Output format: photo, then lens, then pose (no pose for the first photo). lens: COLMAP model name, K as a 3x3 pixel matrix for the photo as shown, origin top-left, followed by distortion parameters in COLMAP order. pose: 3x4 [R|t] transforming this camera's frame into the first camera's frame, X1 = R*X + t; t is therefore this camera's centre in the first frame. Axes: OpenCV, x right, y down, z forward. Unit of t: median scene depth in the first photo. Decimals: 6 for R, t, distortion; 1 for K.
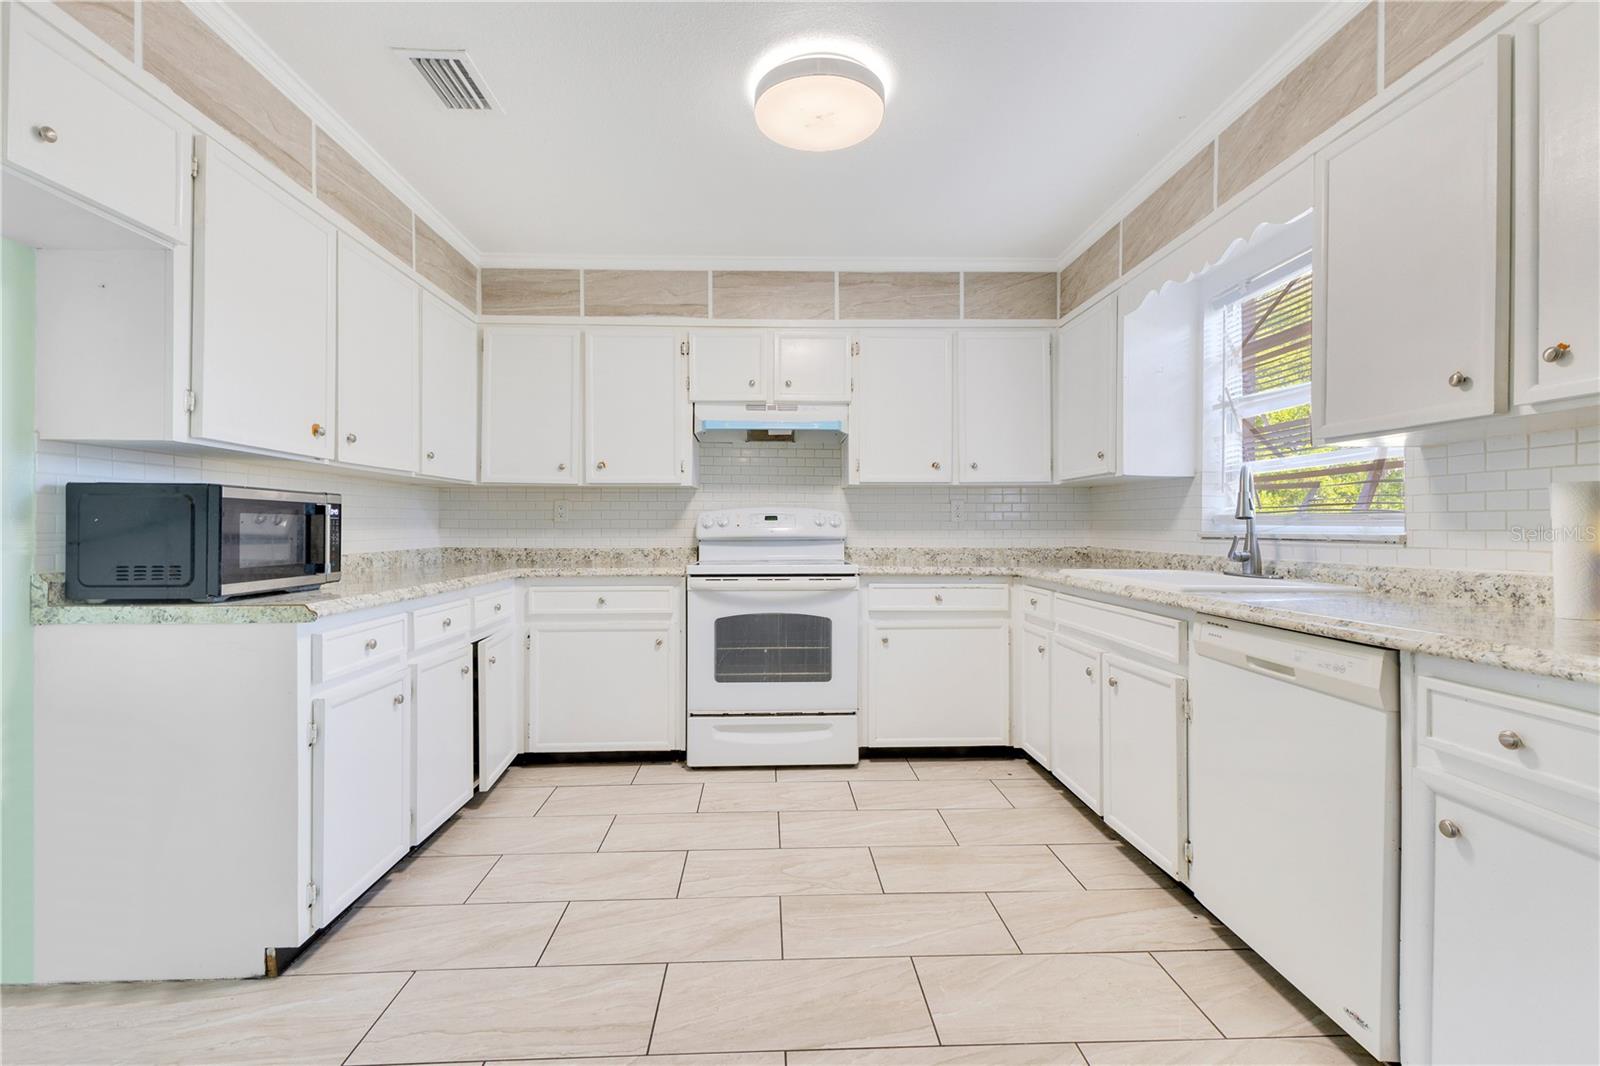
lens RADIAL K [[816.1, 0, 760.8], [0, 816.1, 534.4], [0, 0, 1]] dist [0.013020, -0.005112]
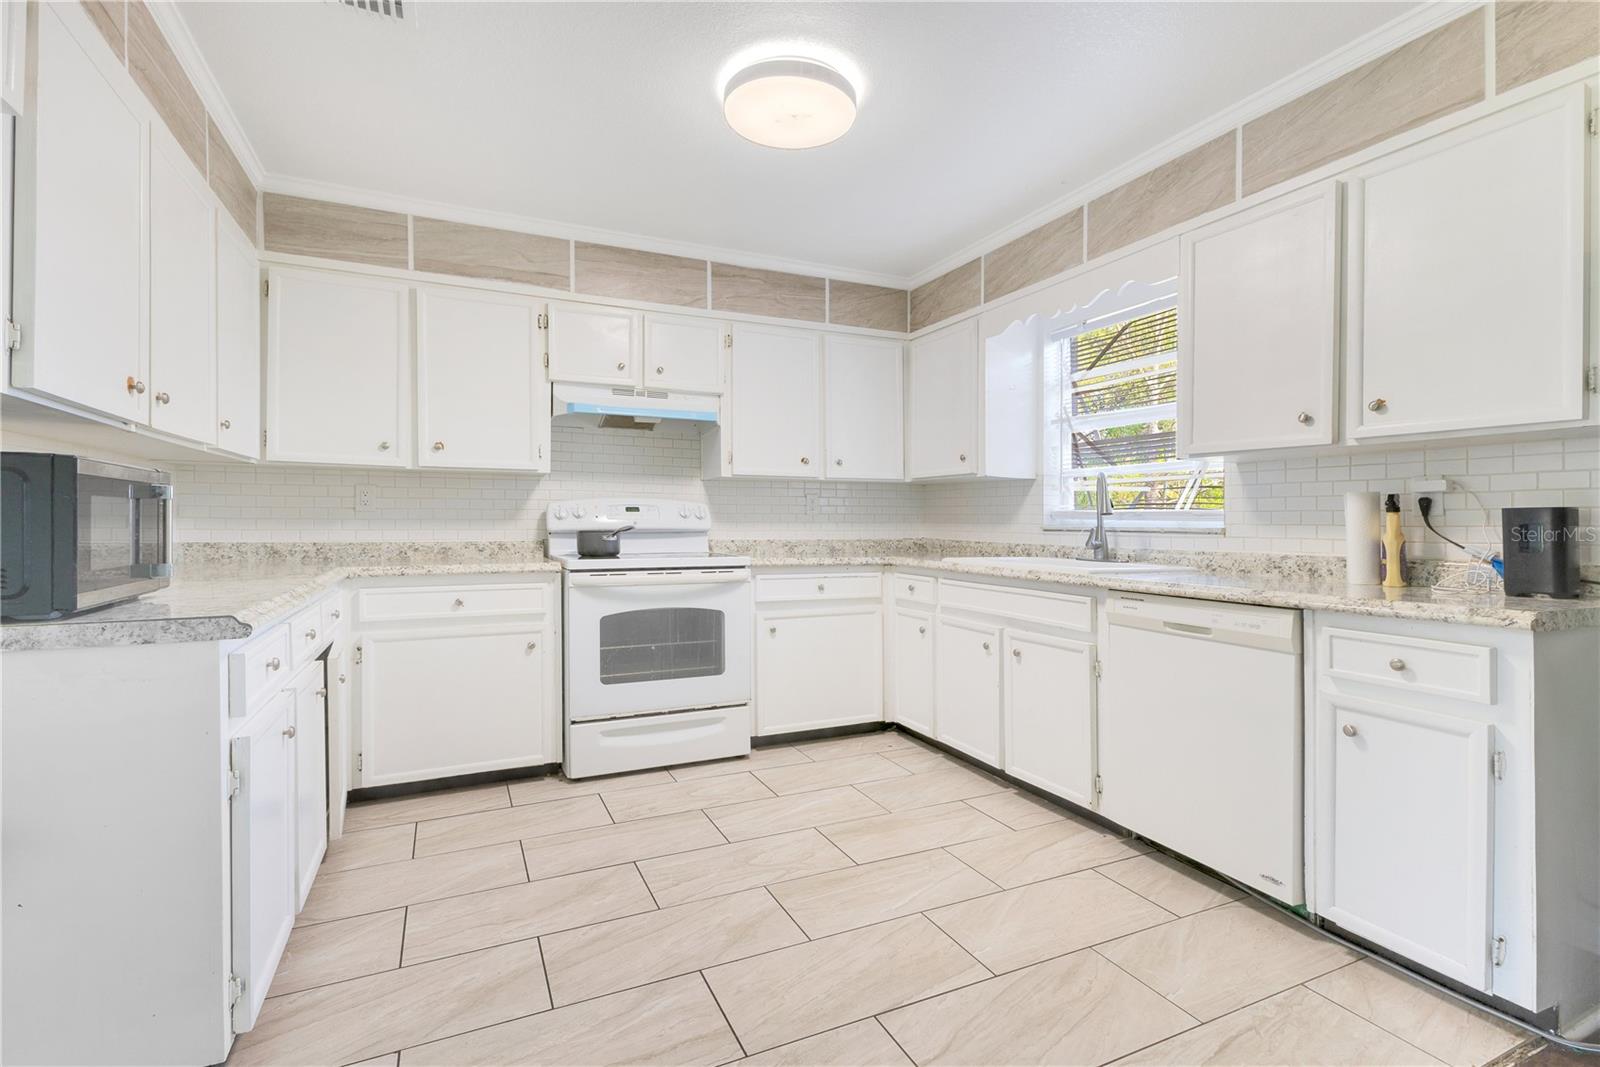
lens RADIAL K [[812.9, 0, 893.8], [0, 812.9, 527.1], [0, 0, 1]] dist [0.011860, -0.000527]
pose [[0.901774, 0.001667, 0.432205, -0.171162], [-0.001677, 0.999999, -0.000359, 0.000651], [-0.432205, -0.000401, 0.901775, 0.017950]]
